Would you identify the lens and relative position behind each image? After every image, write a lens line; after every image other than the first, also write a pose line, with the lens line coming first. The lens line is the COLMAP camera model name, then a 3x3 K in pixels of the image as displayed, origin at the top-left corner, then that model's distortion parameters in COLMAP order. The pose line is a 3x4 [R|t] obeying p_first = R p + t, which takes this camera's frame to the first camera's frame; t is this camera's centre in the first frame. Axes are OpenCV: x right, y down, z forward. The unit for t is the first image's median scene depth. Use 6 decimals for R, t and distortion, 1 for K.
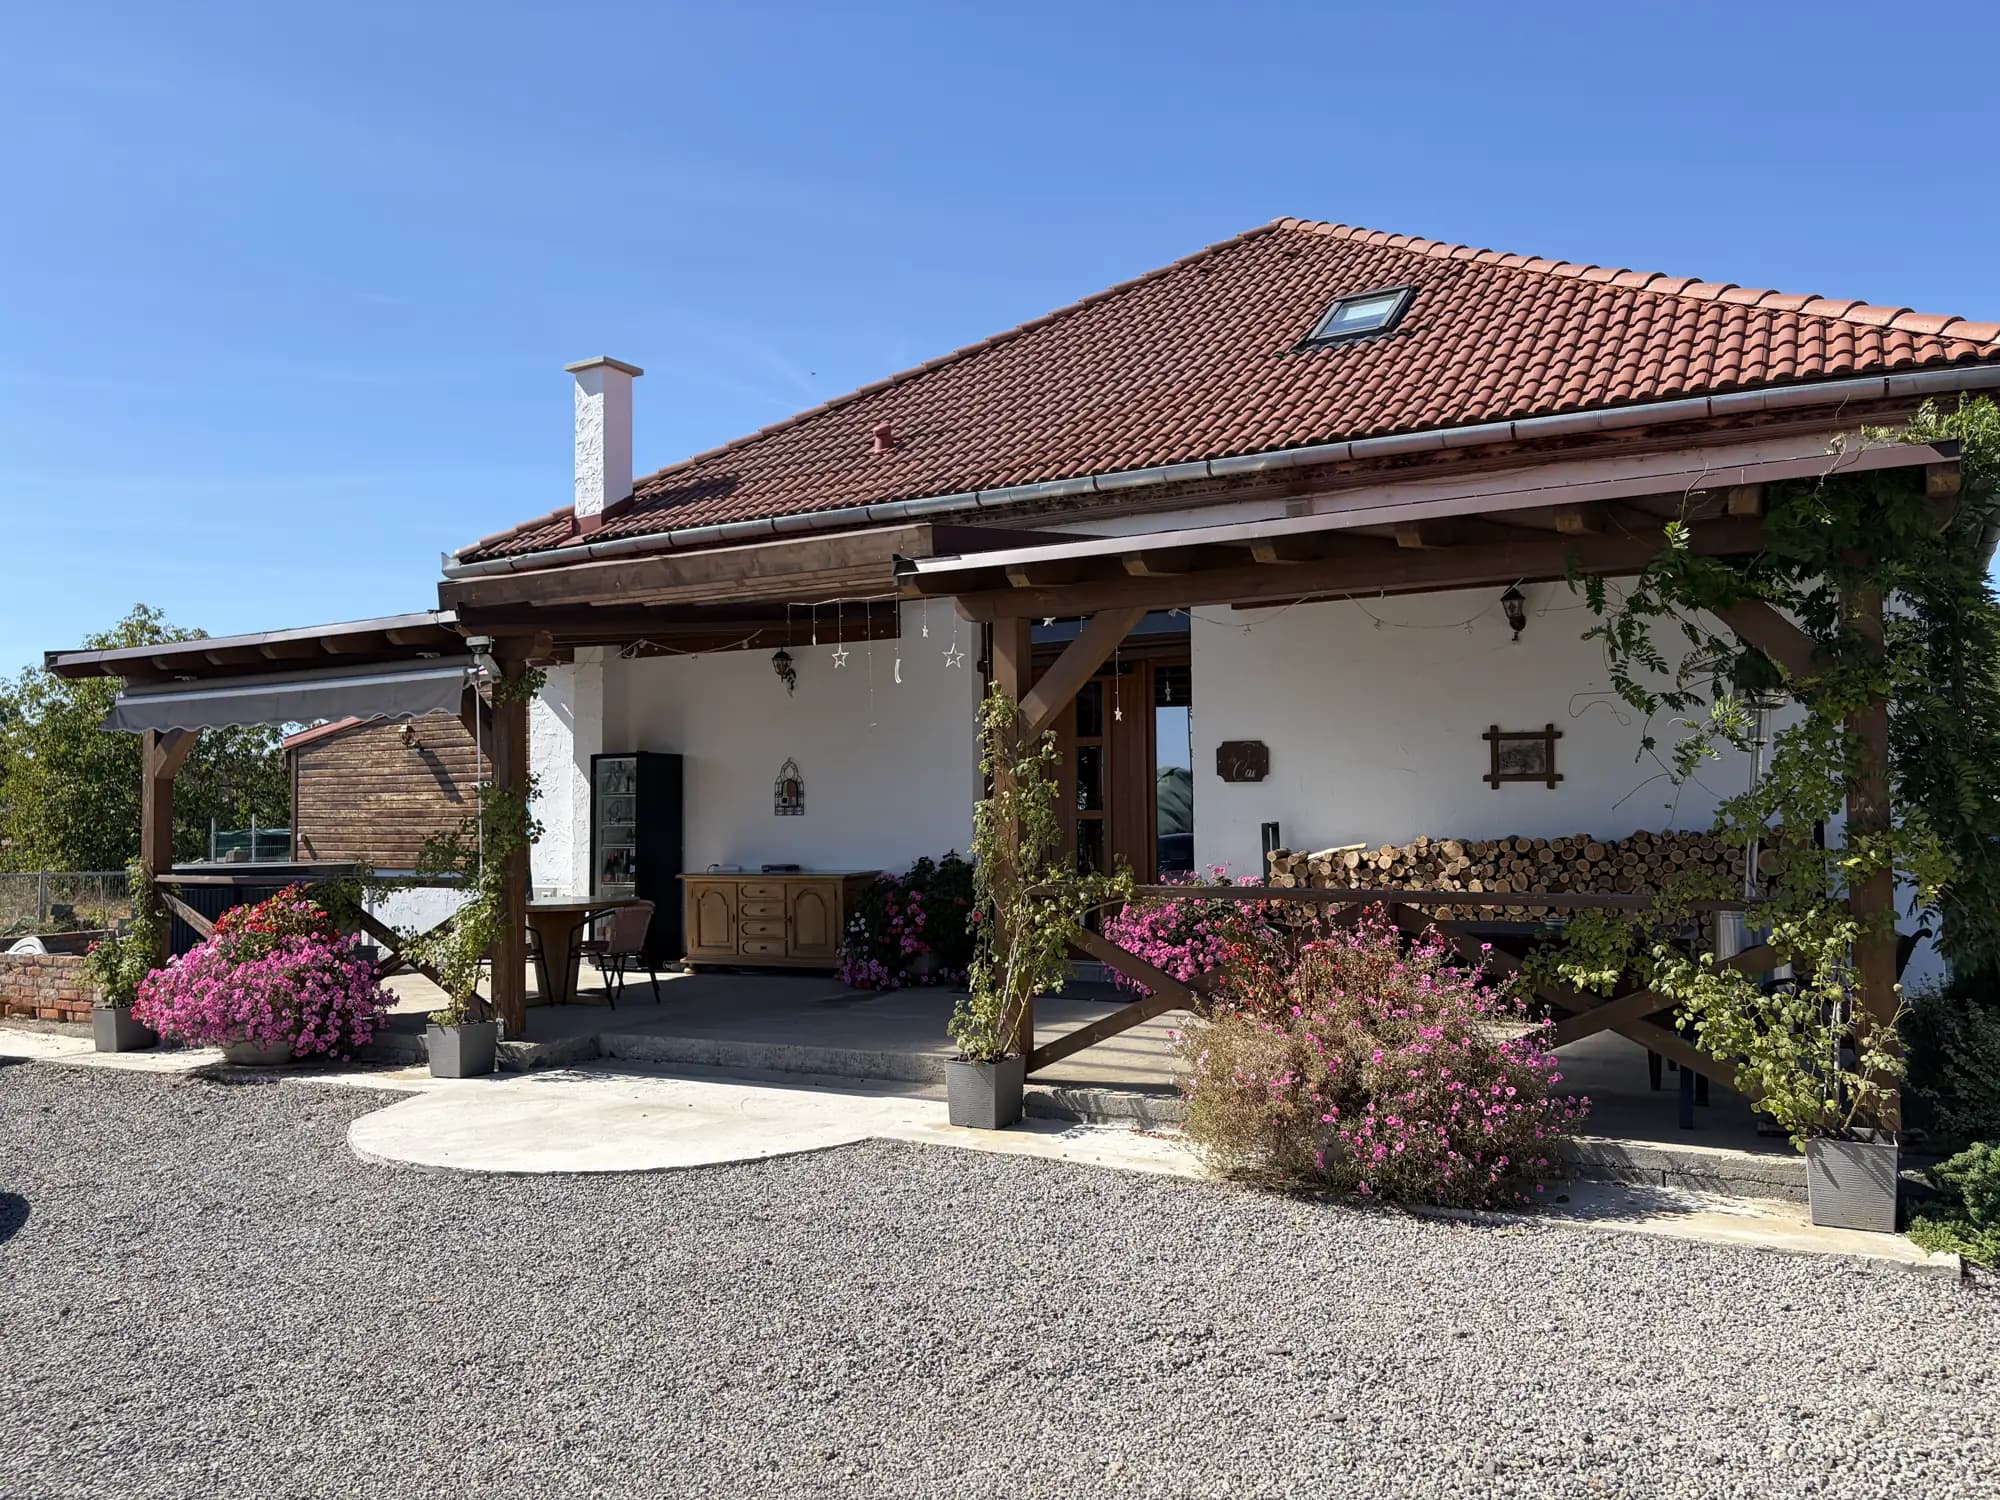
lens RADIAL K [[1609.8, 0, 1000.0], [0, 1609.8, 750.0], [0, 0, 1]] dist [0.012441, -0.003214]
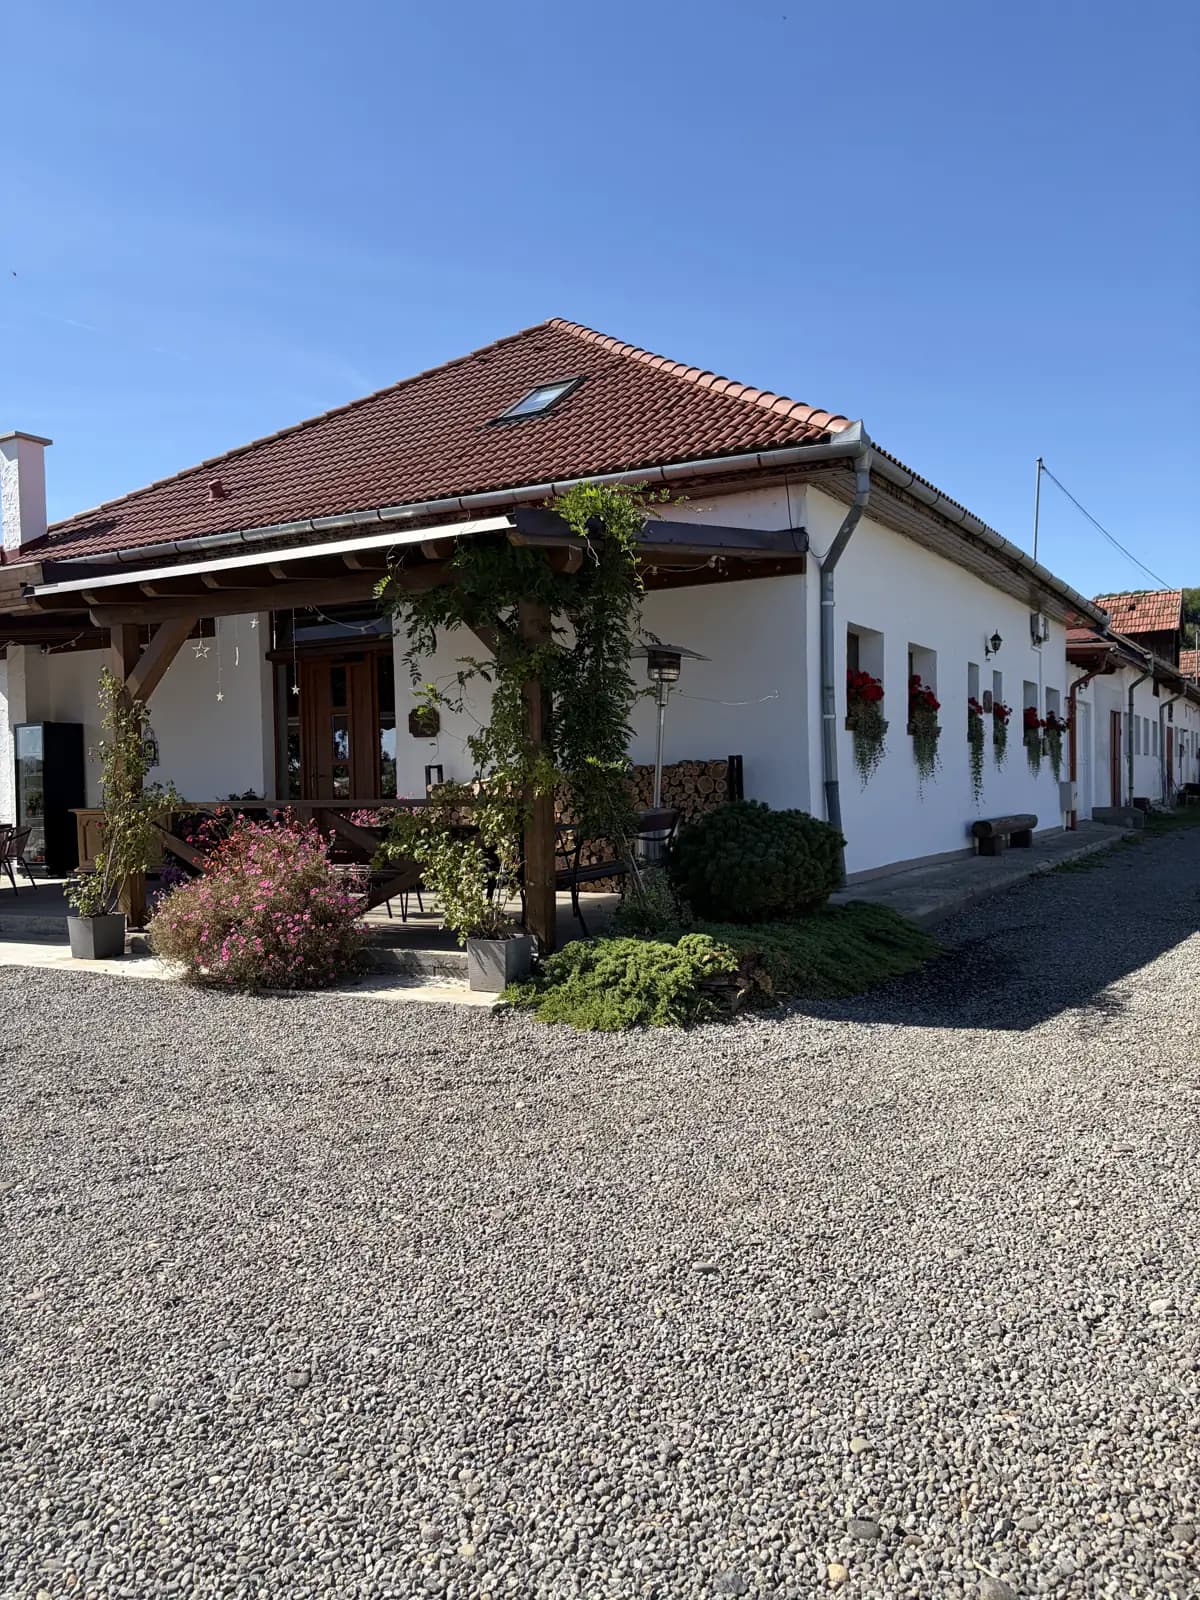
lens RADIAL K [[1296.6, 0, 600.0], [0, 1296.6, 800.0], [0, 0, 1]] dist [-0.008816, -0.004669]
pose [[0.999764, -0.012747, 0.017587, 0.241716], [0.011720, 0.998286, 0.057343, 0.009578], [-0.018287, -0.057124, 0.998200, -0.122058]]
